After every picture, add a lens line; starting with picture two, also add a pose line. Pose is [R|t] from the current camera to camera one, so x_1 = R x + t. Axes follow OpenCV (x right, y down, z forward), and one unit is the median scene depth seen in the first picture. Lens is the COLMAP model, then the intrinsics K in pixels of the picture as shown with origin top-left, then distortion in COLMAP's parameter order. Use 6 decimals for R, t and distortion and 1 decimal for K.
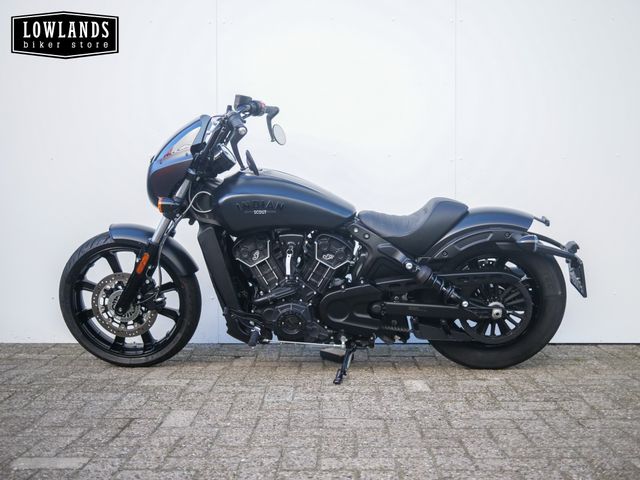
lens RADIAL K [[733.0, 0, 320.0], [0, 733.0, 240.0], [0, 0, 1]] dist [-0.005847, -0.001217]
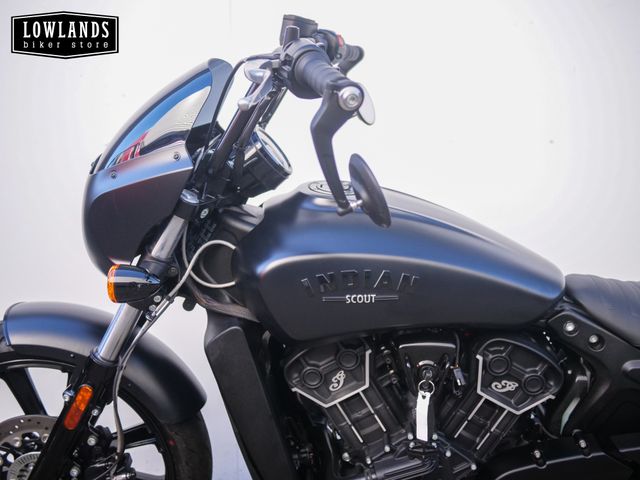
lens RADIAL K [[733.0, 0, 320.0], [0, 733.0, 240.0], [0, 0, 1]] dist [-0.005847, -0.001217]
pose [[0.999794, -0.007105, 0.019022, -0.106793], [0.006162, 0.998771, 0.049180, -0.086589], [-0.019348, -0.049052, 0.998609, 0.570481]]
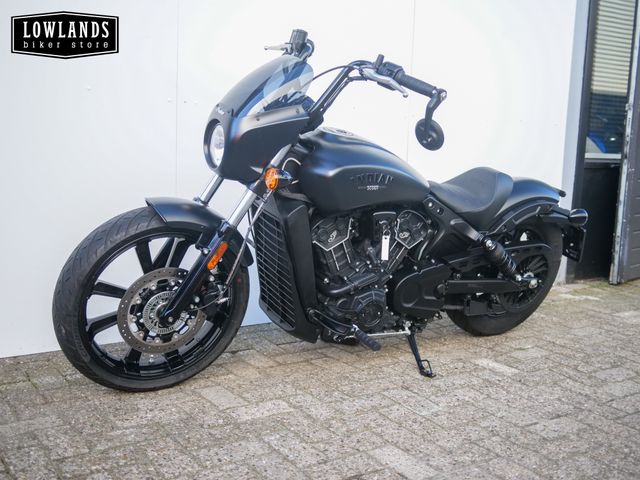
lens RADIAL K [[733.0, 0, 320.0], [0, 733.0, 240.0], [0, 0, 1]] dist [-0.005847, -0.001217]
pose [[0.811871, -0.048803, 0.581794, -0.583111], [-0.020544, 0.993495, 0.112006, -0.067580], [-0.583476, -0.102887, 0.805587, 0.351272]]
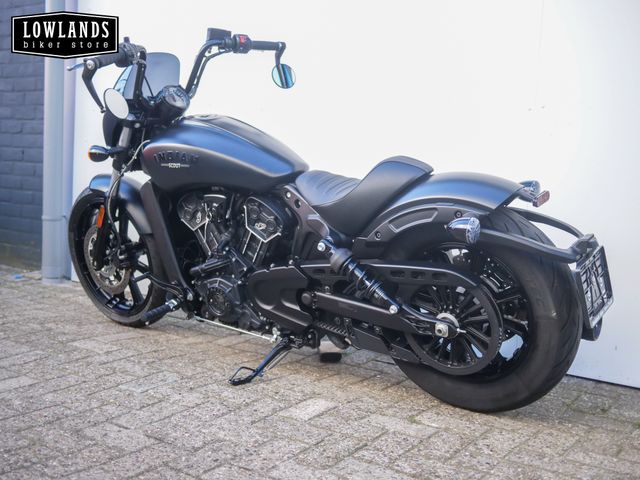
lens RADIAL K [[733.0, 0, 320.0], [0, 733.0, 240.0], [0, 0, 1]] dist [-0.005847, -0.001217]
pose [[0.834614, 0.093797, -0.542791, 0.499429], [-0.068519, 0.995421, 0.066657, -0.019504], [0.546558, -0.018441, 0.837218, 0.369059]]
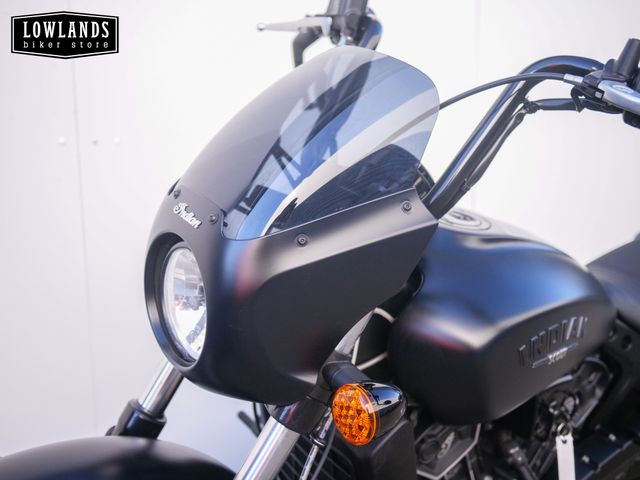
lens RADIAL K [[733.0, 0, 320.0], [0, 733.0, 240.0], [0, 0, 1]] dist [-0.005847, -0.001217]
pose [[0.755433, -0.120005, 0.644142, -0.364933], [0.027484, 0.988023, 0.151839, -0.141070], [-0.654649, -0.097000, 0.749684, 0.784418]]
